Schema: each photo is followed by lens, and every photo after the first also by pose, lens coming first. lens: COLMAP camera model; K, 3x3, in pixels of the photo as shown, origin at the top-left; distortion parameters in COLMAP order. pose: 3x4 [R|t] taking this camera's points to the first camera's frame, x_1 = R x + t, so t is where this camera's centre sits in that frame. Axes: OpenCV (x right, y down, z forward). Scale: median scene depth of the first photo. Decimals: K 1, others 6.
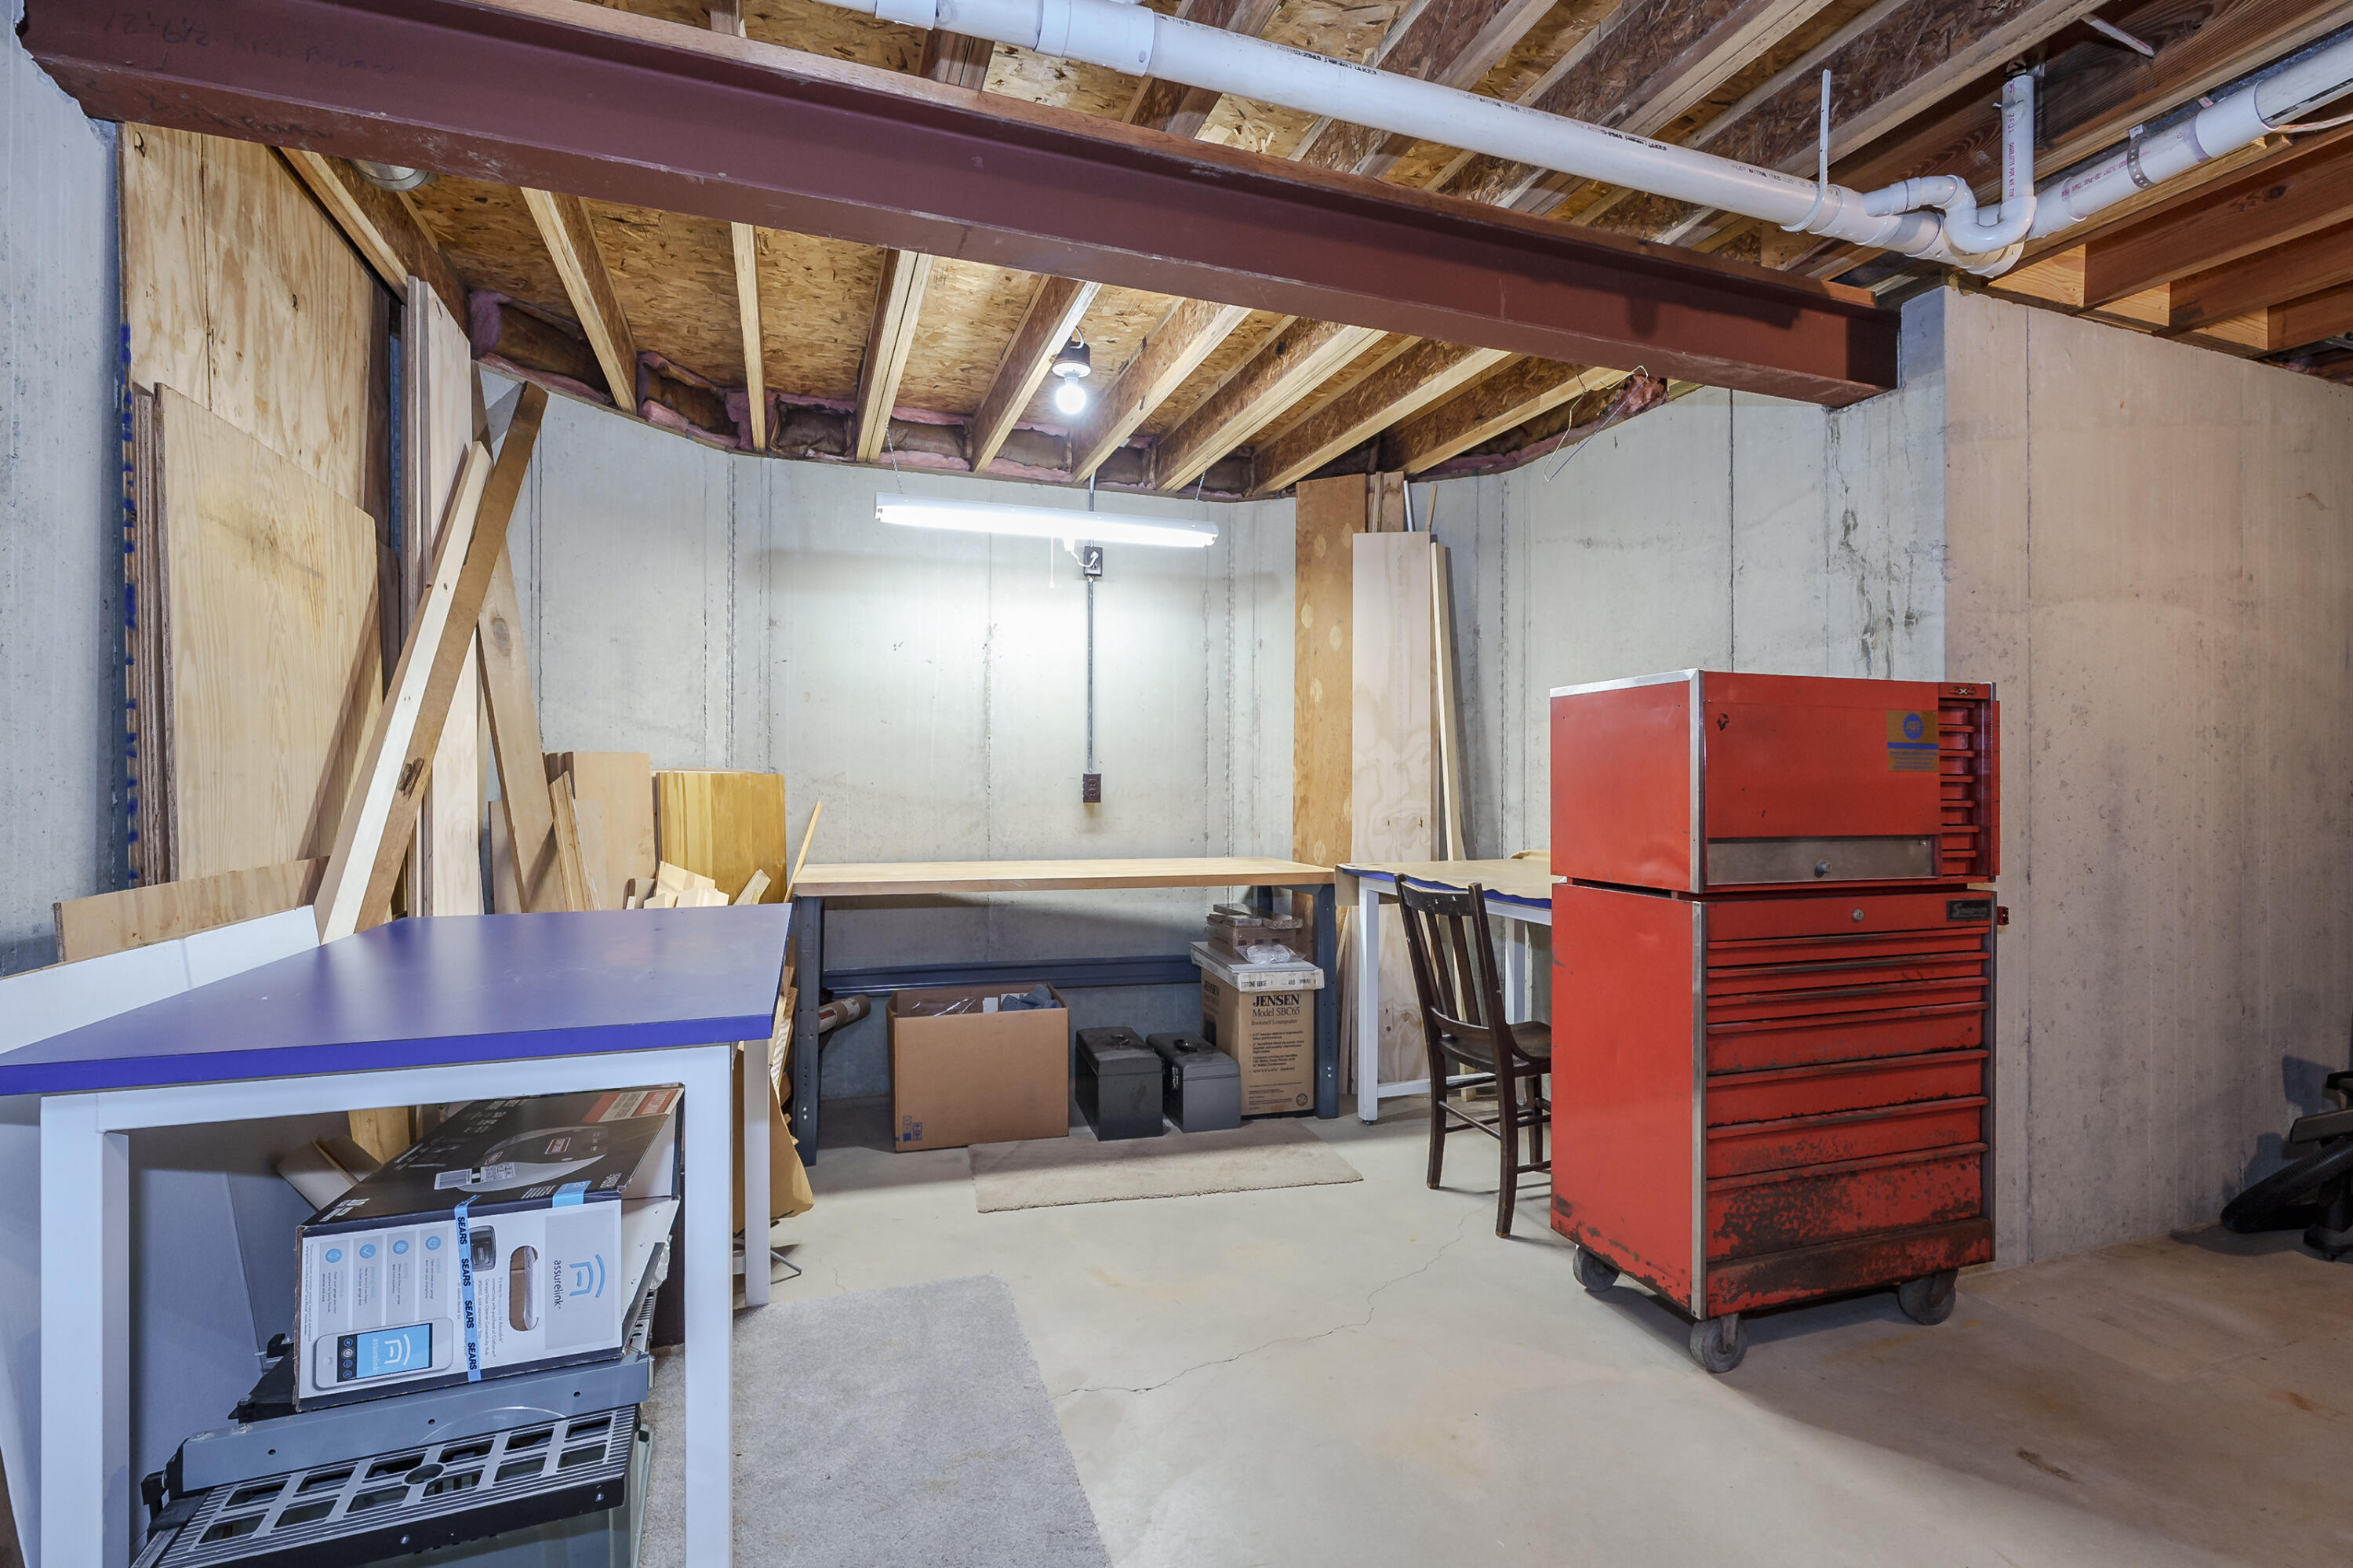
lens RADIAL K [[1060.0, 0, 1171.9], [0, 1060.0, 782.4], [0, 0, 1]] dist [-0.000202, 0.000331]
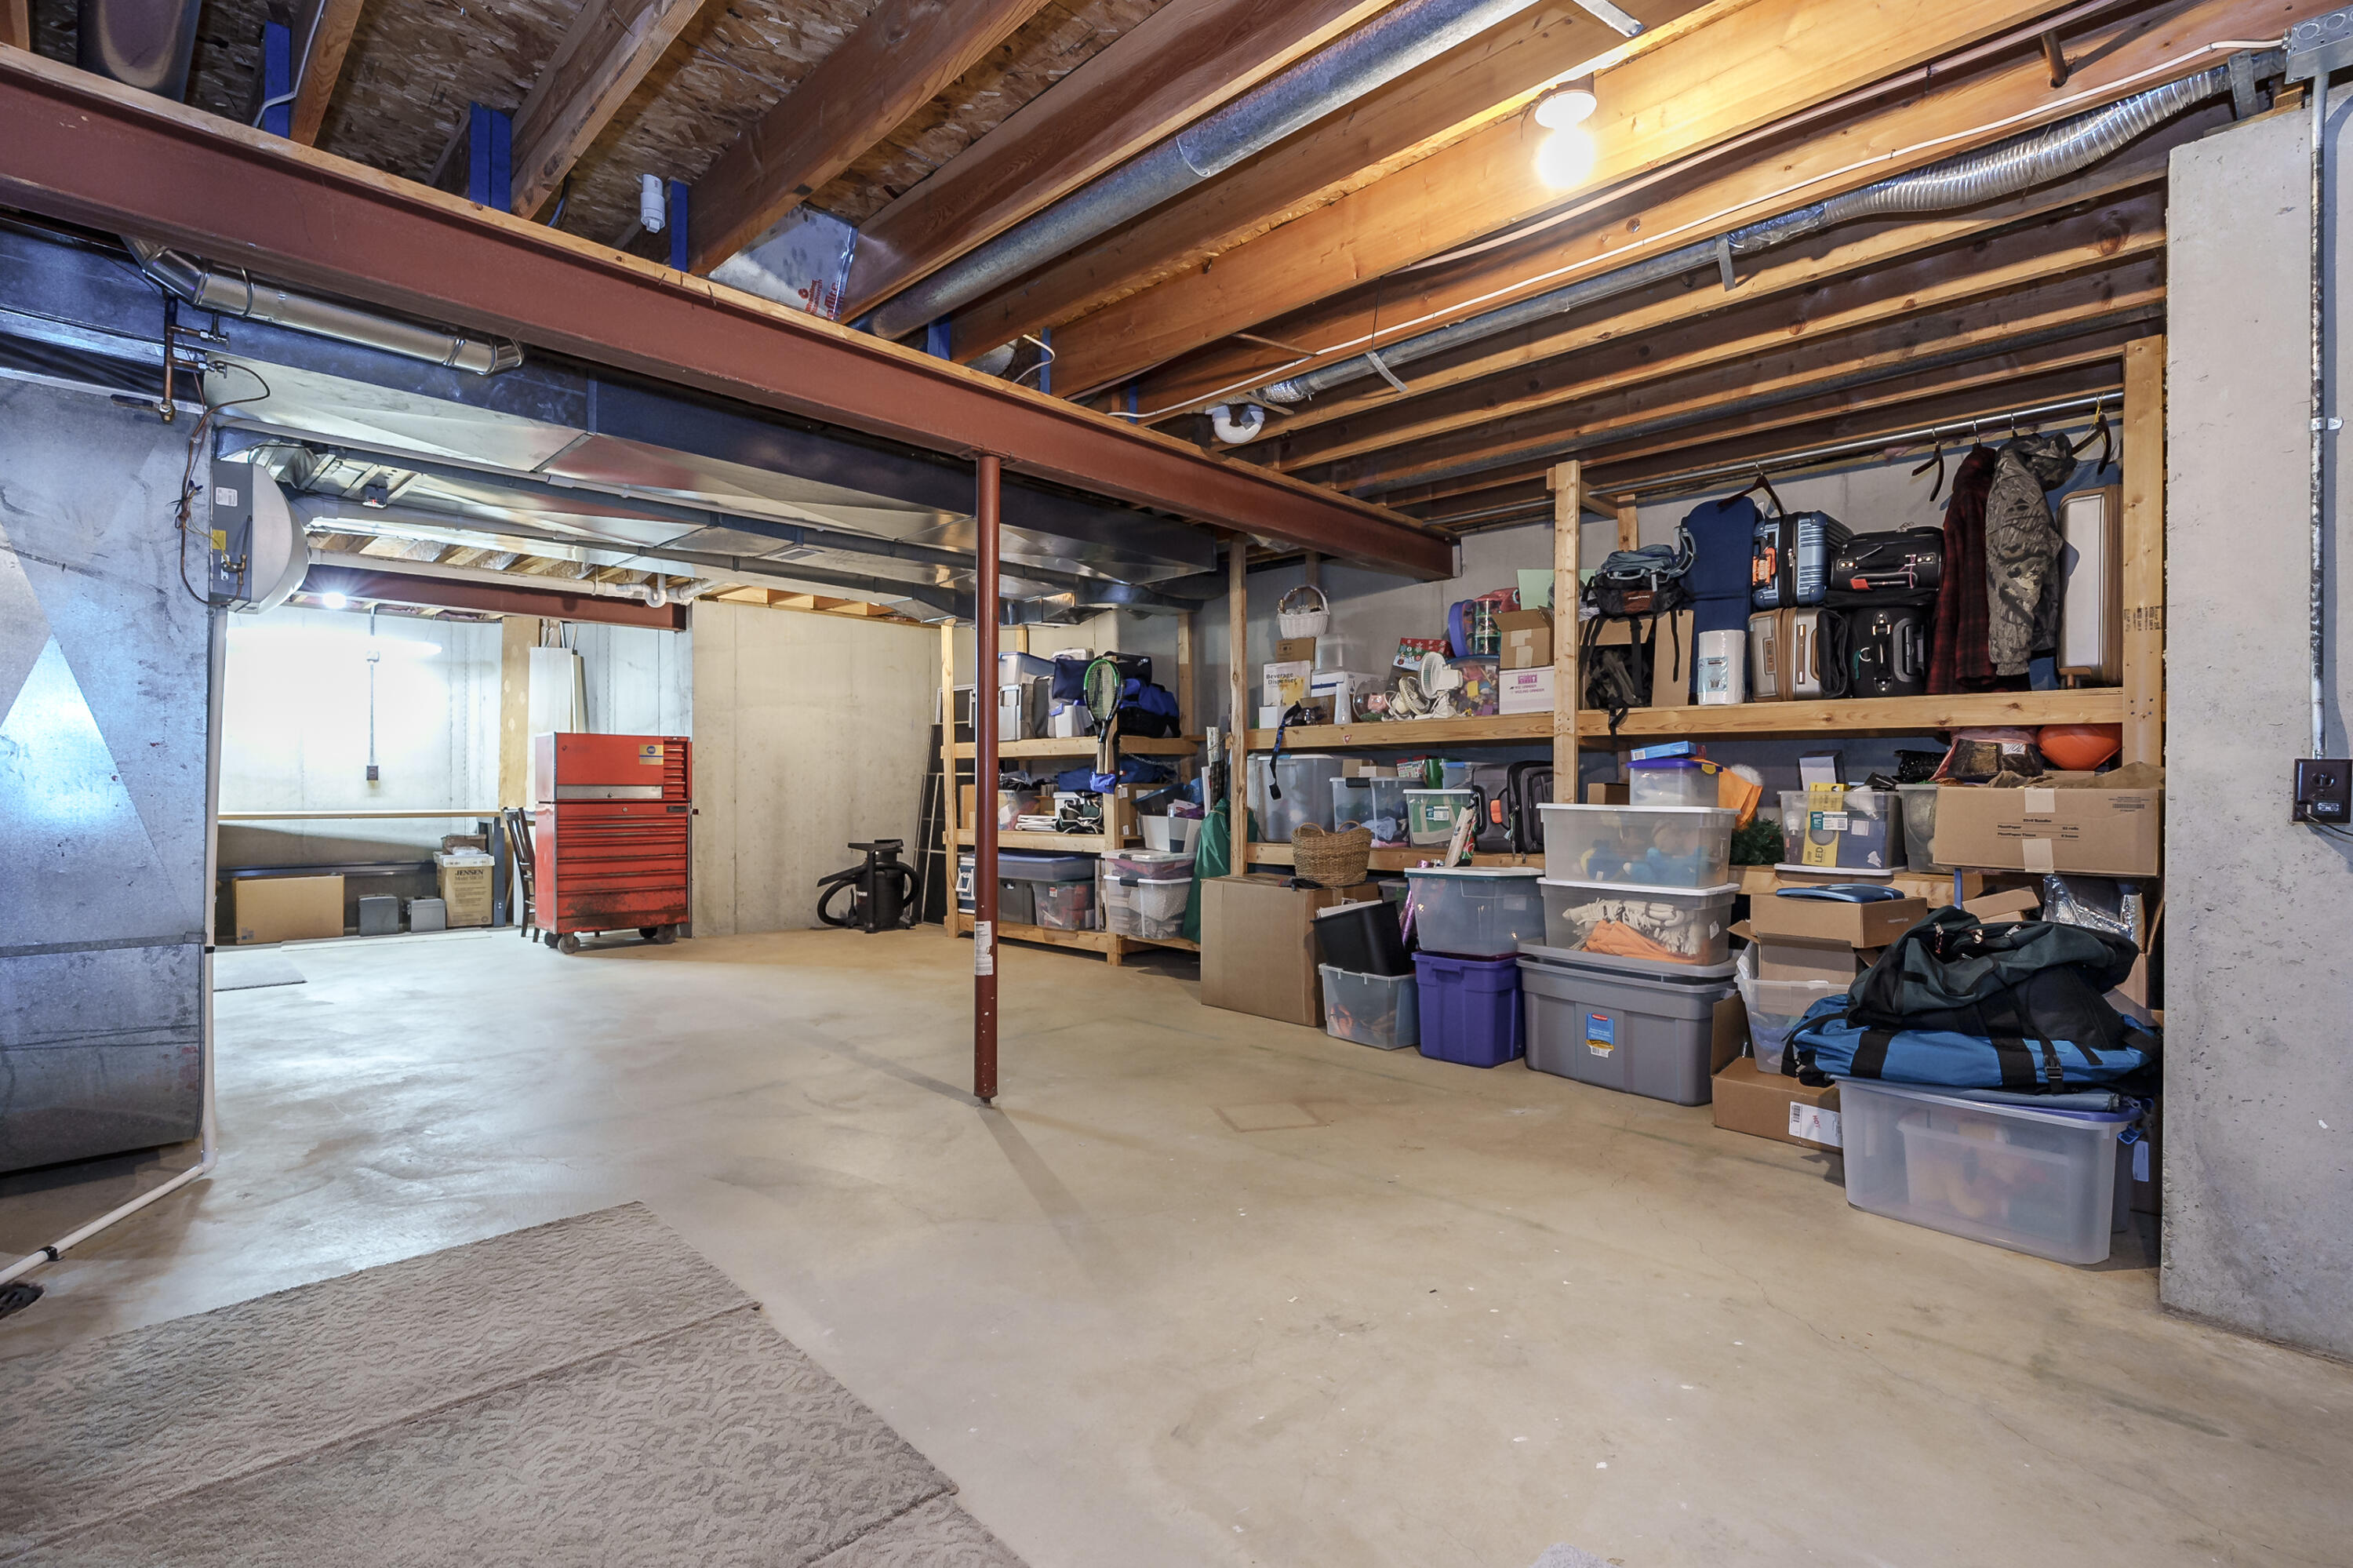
lens RADIAL K [[1060.0, 0, 1175.4], [0, 1060.0, 784.8], [0, 0, 1]] dist [-0.000202, 0.000331]
pose [[0.897829, -0.002918, 0.440335, 0.394591], [0.001226, 0.999991, 0.004126, 0.021091], [-0.440343, -0.003165, 0.897824, -1.387431]]
